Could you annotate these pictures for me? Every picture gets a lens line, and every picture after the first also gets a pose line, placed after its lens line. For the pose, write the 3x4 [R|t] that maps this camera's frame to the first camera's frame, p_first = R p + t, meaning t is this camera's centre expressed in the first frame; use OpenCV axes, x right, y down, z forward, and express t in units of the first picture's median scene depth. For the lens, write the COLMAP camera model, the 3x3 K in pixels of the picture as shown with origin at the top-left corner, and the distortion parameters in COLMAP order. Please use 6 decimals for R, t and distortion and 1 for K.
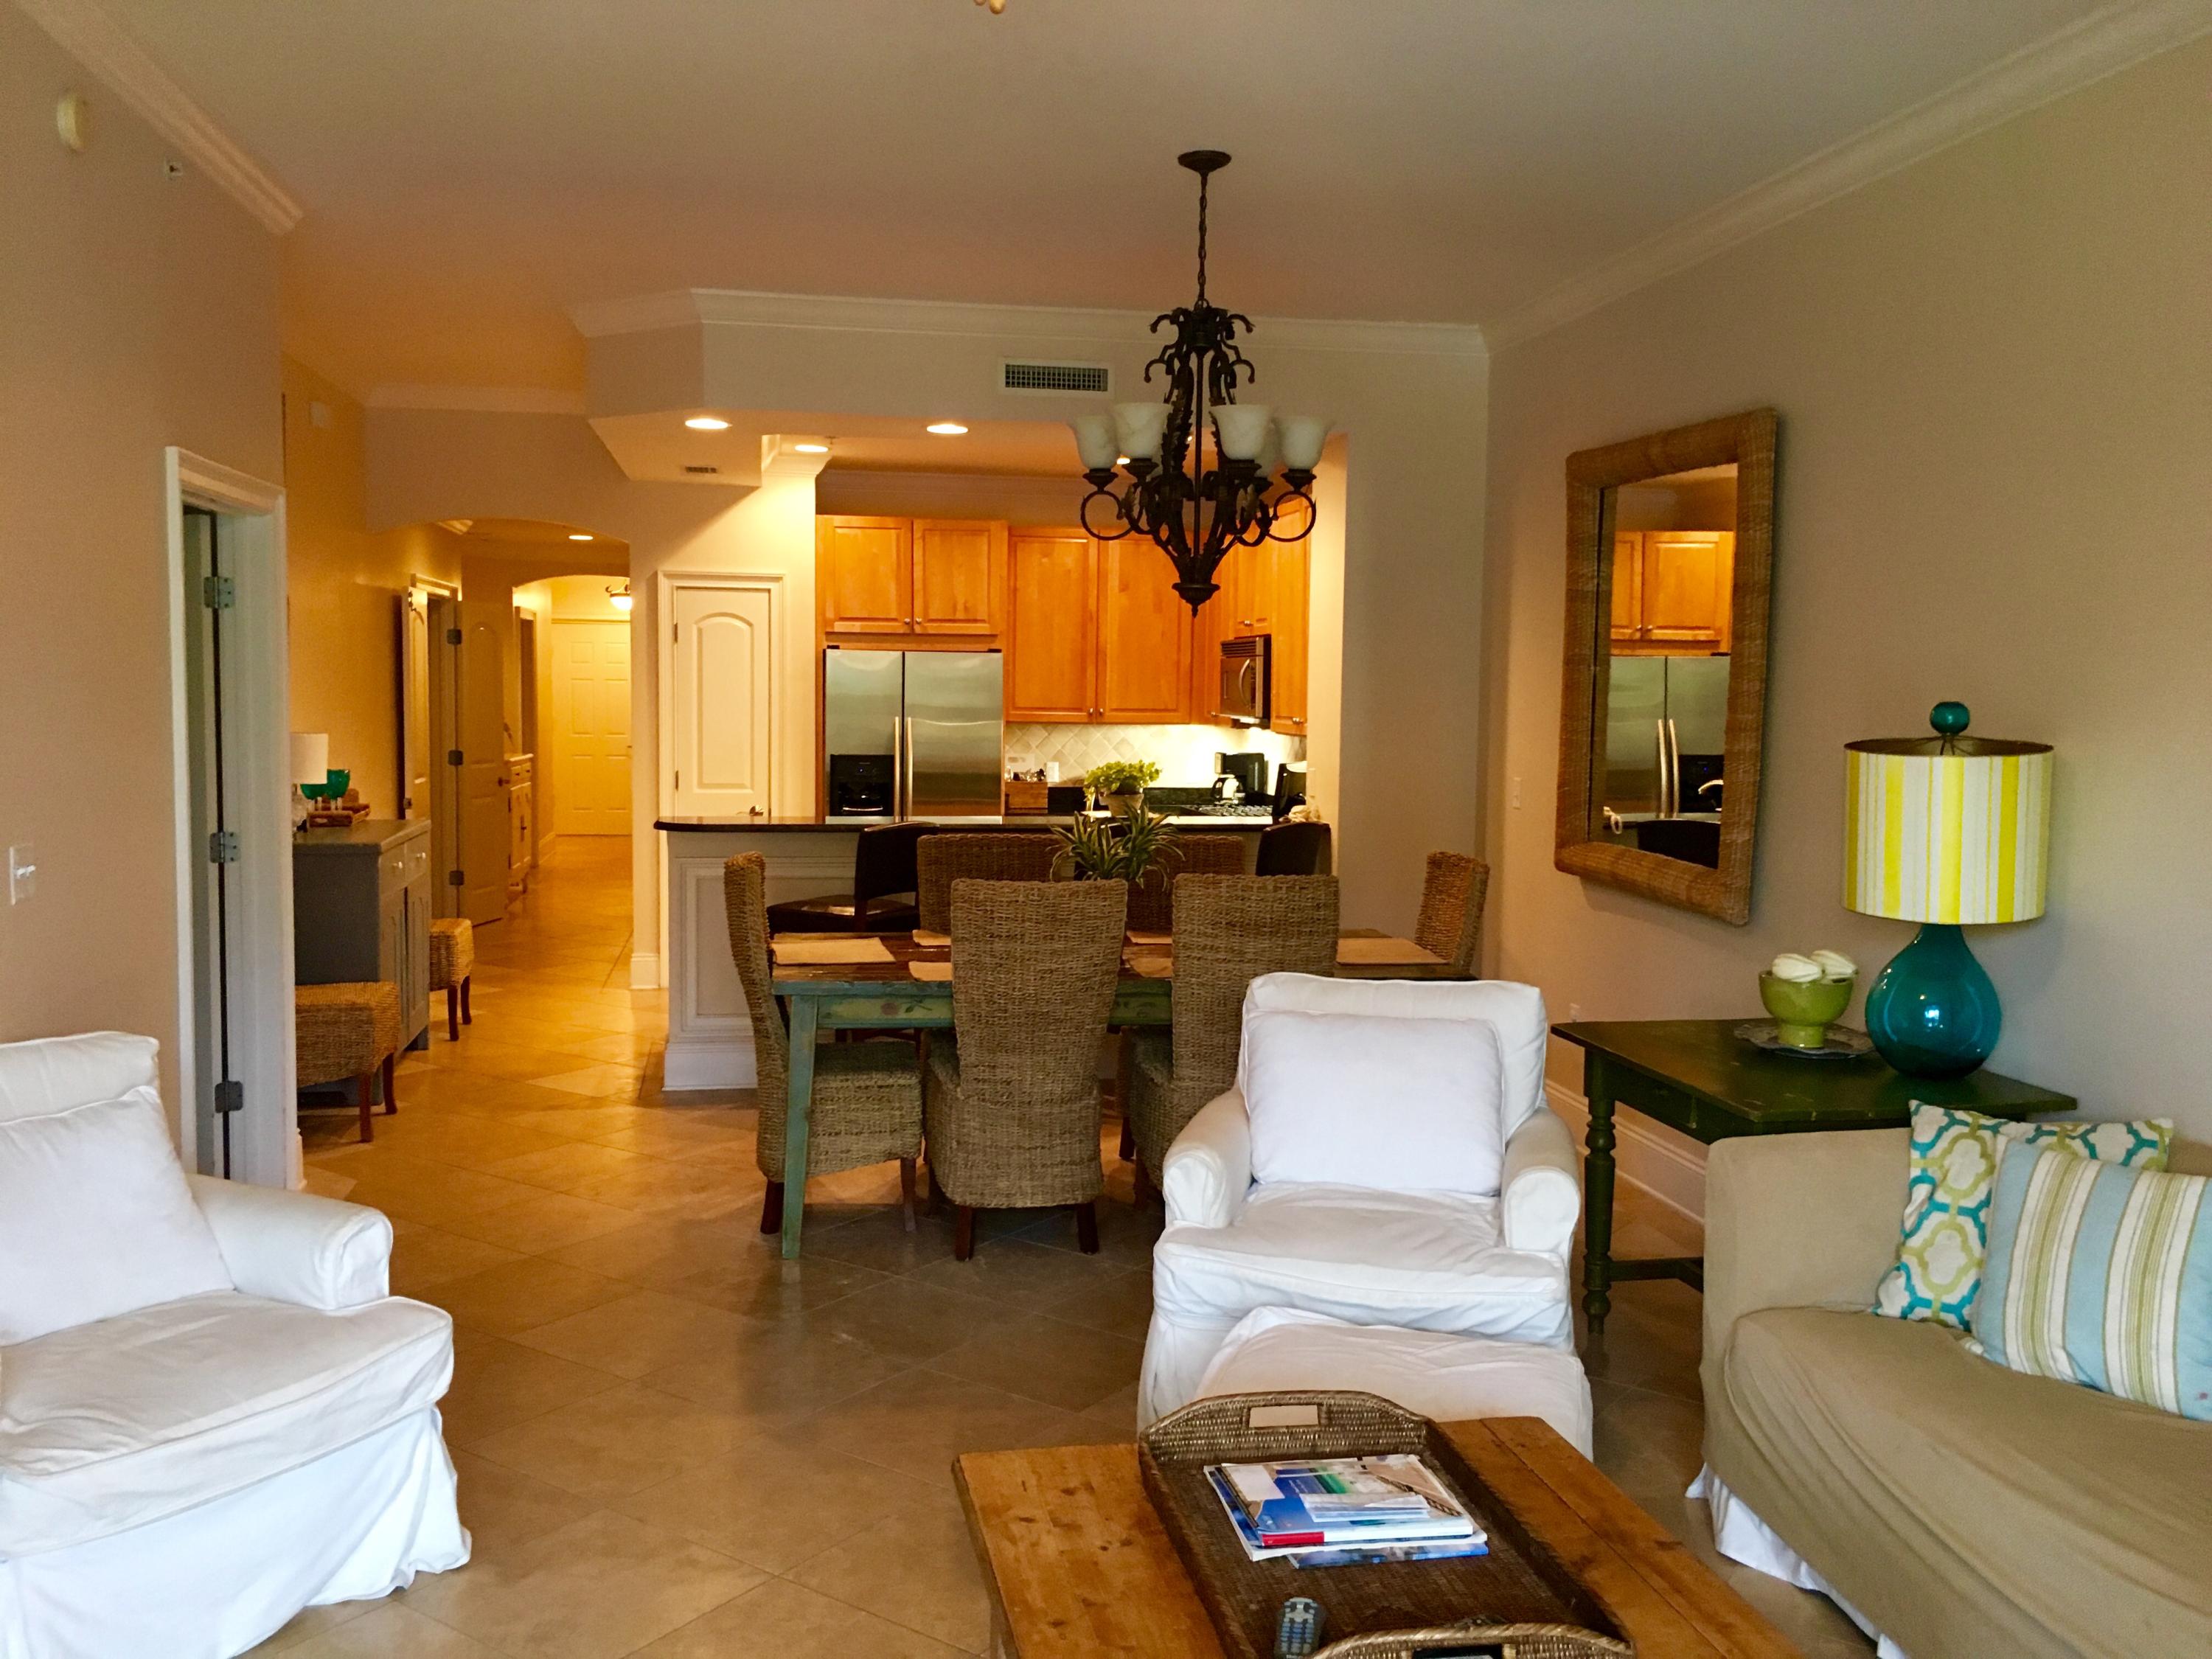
lens RADIAL K [[1876.9, 0, 1096.5], [0, 1876.9, 822.2], [0, 0, 1]] dist [0.076676, -0.106366]
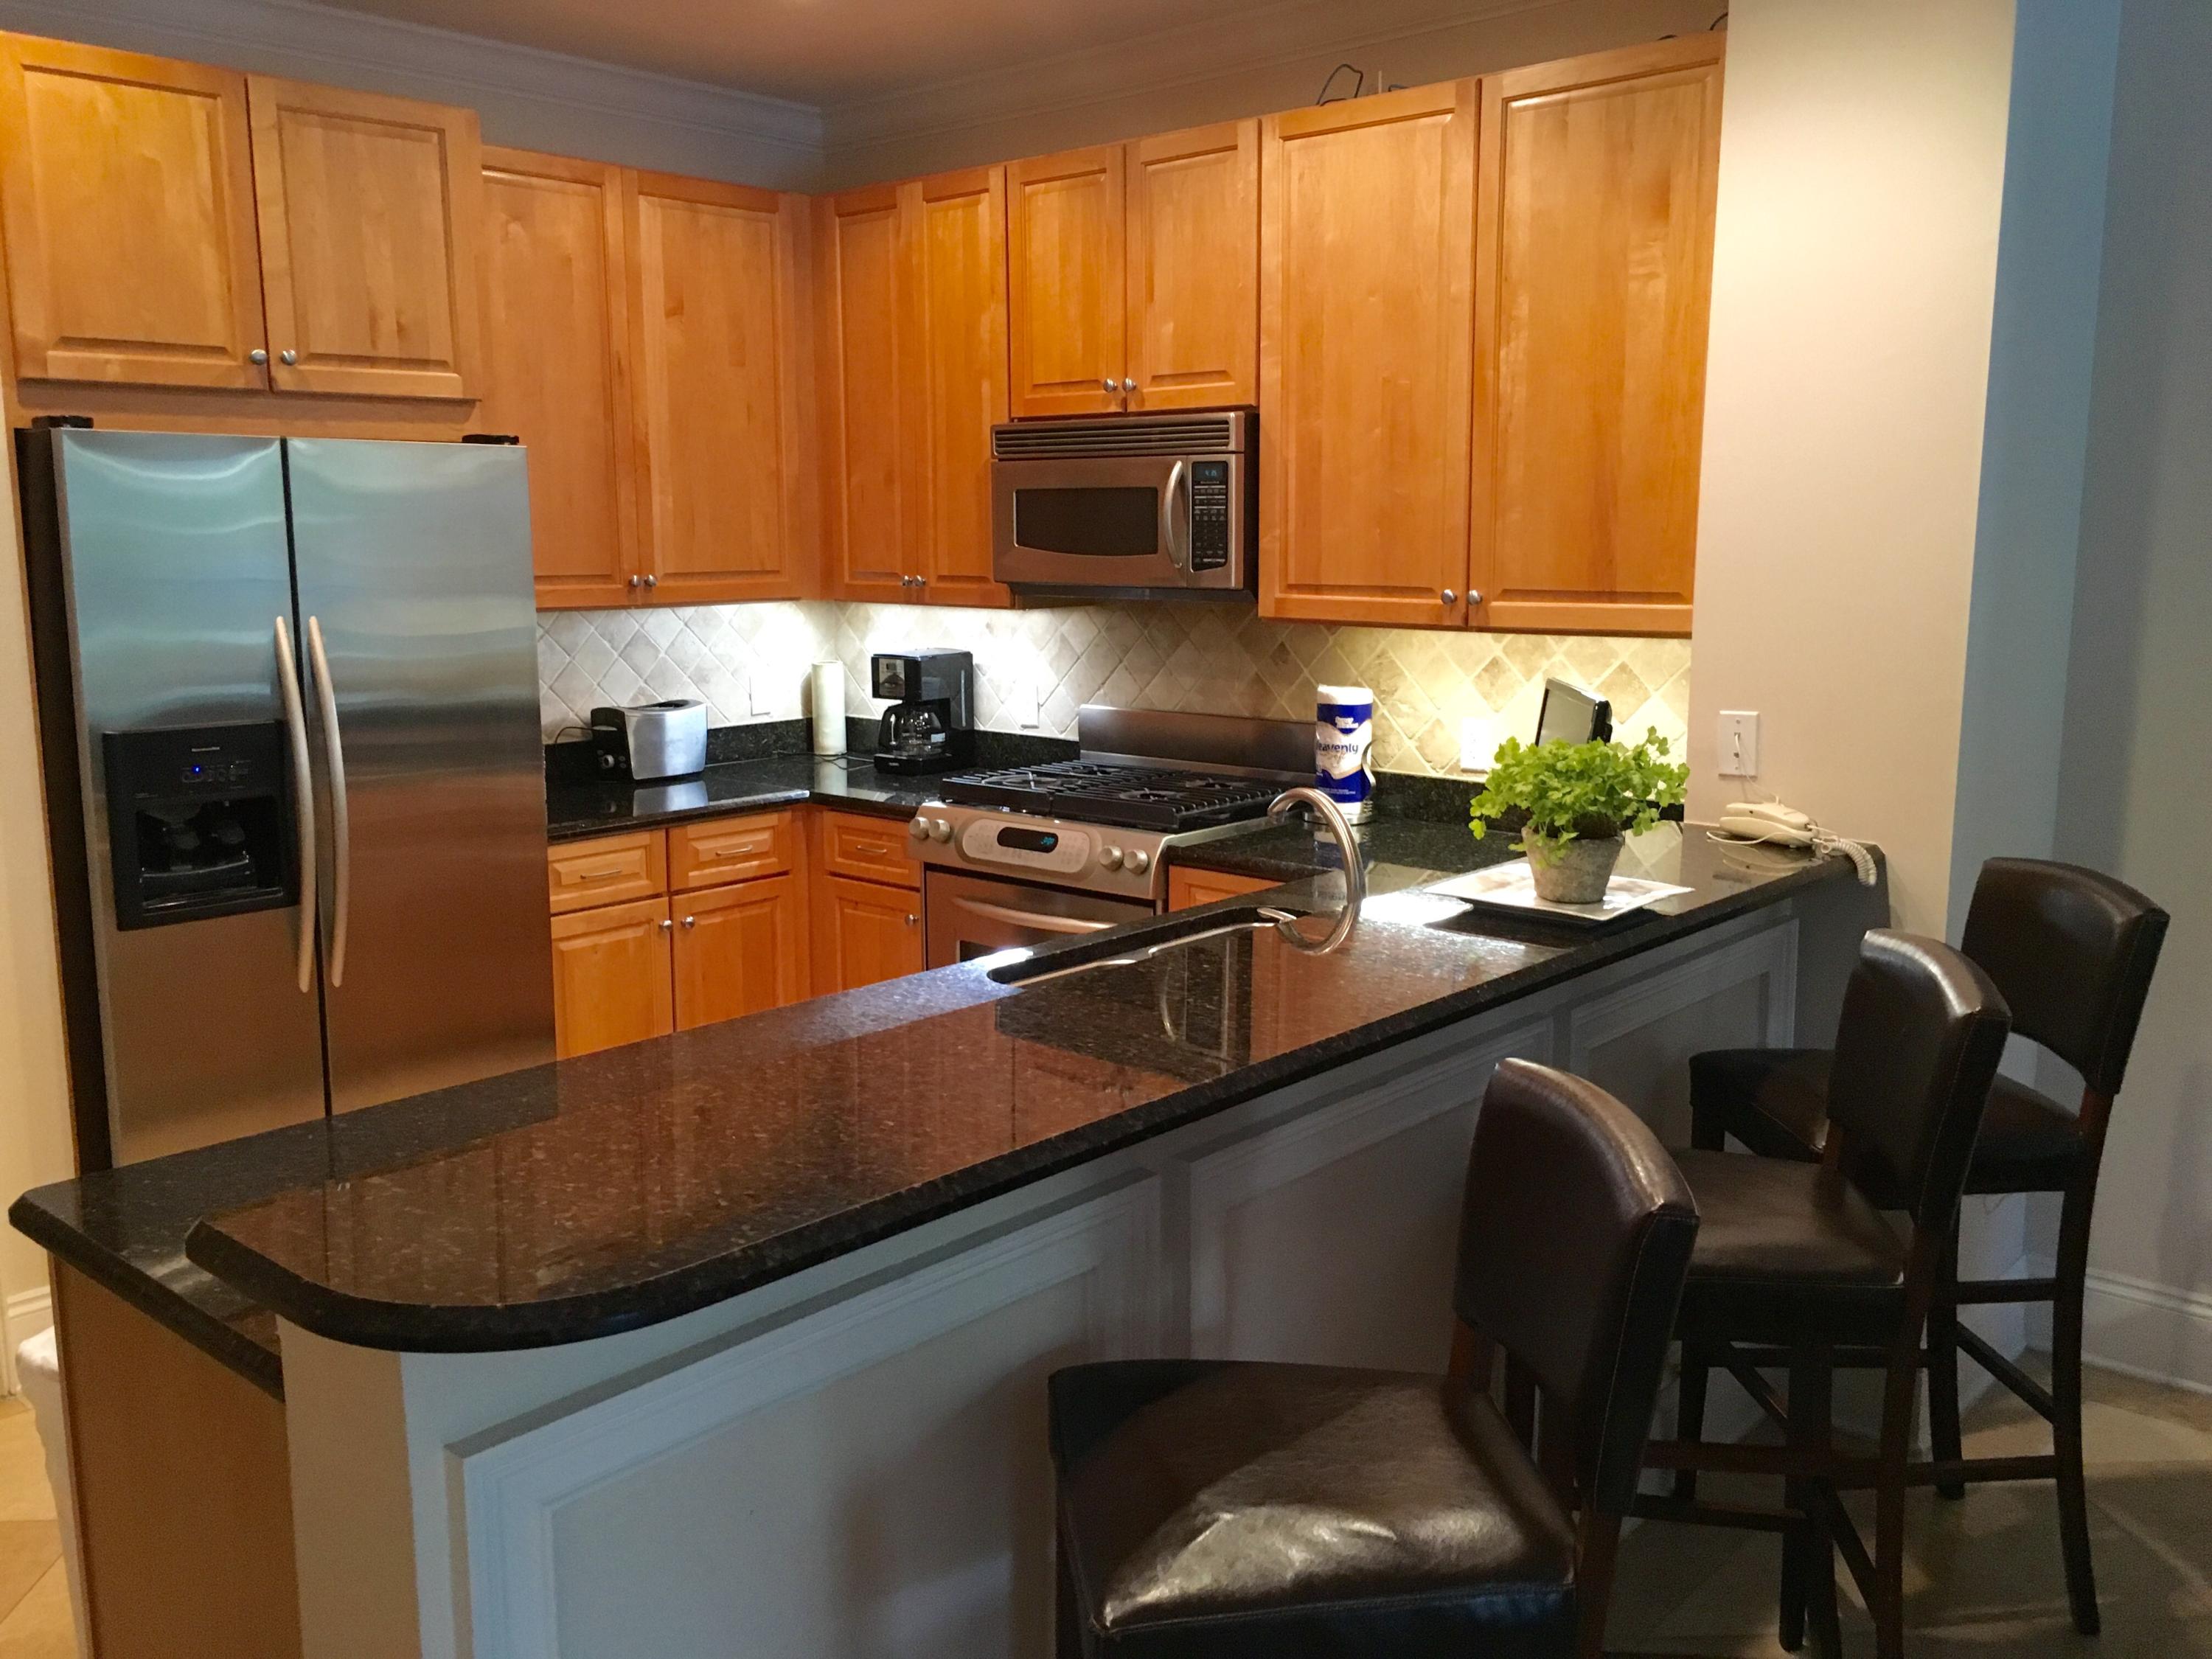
lens RADIAL K [[1876.9, 0, 1096.5], [0, 1876.9, 822.2], [0, 0, 1]] dist [0.076676, -0.106366]
pose [[0.788232, -0.112234, 0.605057, -0.405844], [0.057506, 0.992359, 0.109160, -0.090845], [-0.612686, -0.051249, 0.788663, 1.160907]]
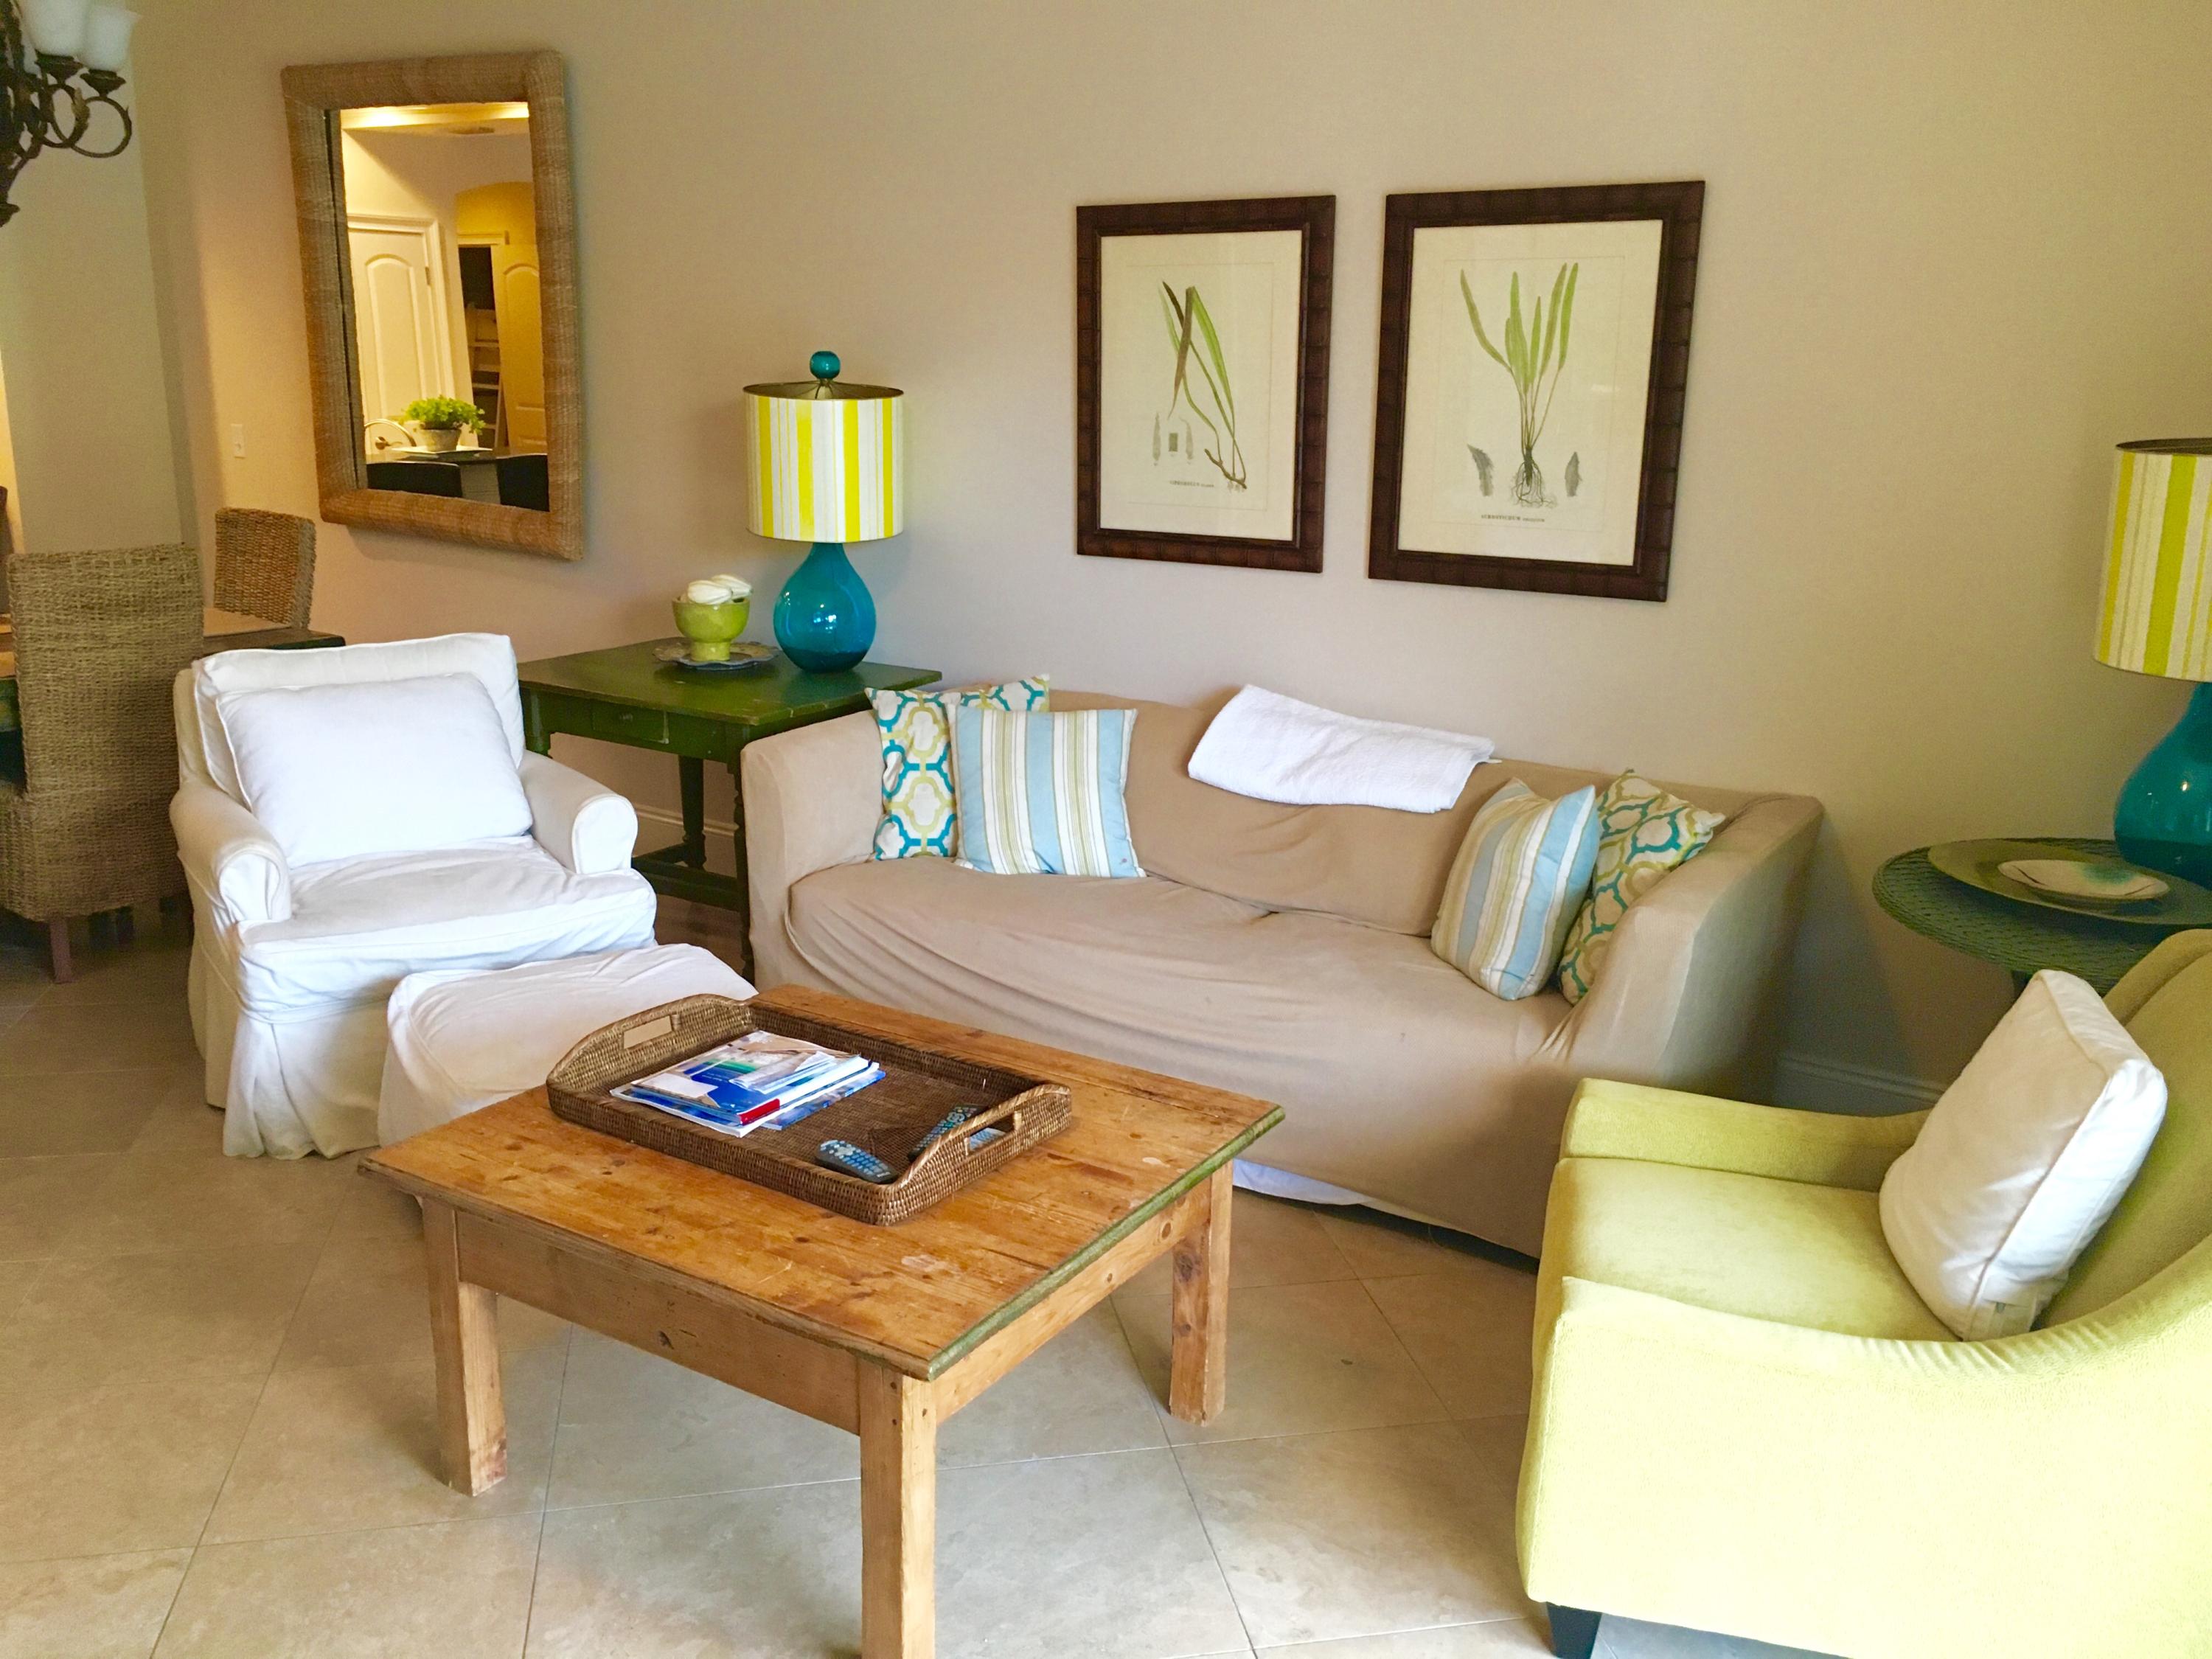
lens RADIAL K [[1876.9, 0, 1096.5], [0, 1876.9, 822.2], [0, 0, 1]] dist [0.076676, -0.106366]
pose [[0.689555, -0.183523, 0.700595, -0.252568], [0.045674, 0.976455, 0.210831, -0.014153], [-0.722792, -0.113380, 0.681701, 0.038281]]
